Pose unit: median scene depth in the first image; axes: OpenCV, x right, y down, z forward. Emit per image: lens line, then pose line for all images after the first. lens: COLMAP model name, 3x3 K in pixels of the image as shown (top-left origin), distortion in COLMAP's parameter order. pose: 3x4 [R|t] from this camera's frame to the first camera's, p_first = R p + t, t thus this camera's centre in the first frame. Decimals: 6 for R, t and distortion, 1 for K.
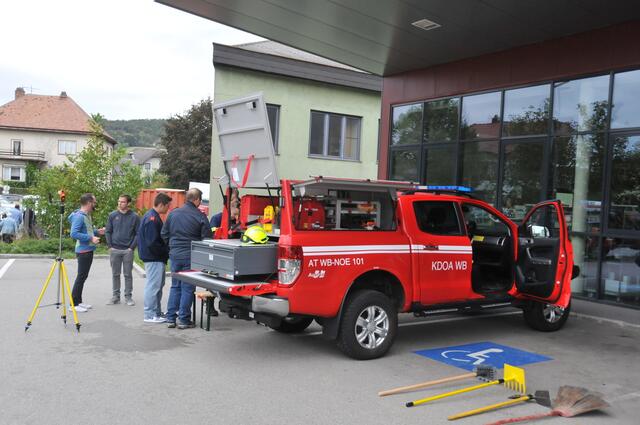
lens RADIAL K [[573.6, 0, 320.0], [0, 573.6, 212.5], [0, 0, 1]] dist [-0.043737, 0.010592]
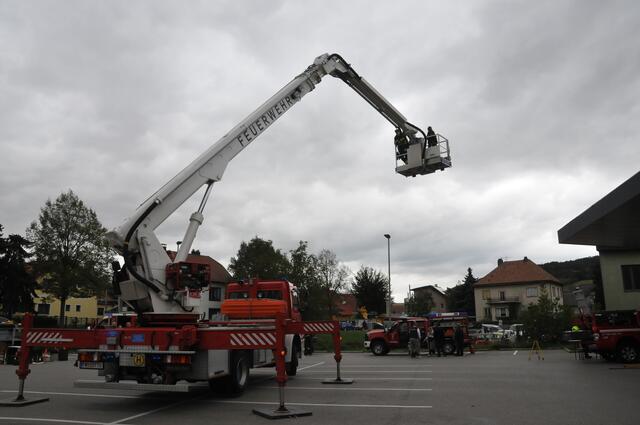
lens RADIAL K [[505.3, 0, 320.0], [0, 505.3, 212.5], [0, 0, 1]] dist [-0.128839, 0.064573]
pose [[0.681807, -0.205977, -0.701935, 0.971157], [0.022248, 0.964936, -0.261542, 0.092048], [0.731194, 0.162705, 0.662482, -2.269588]]
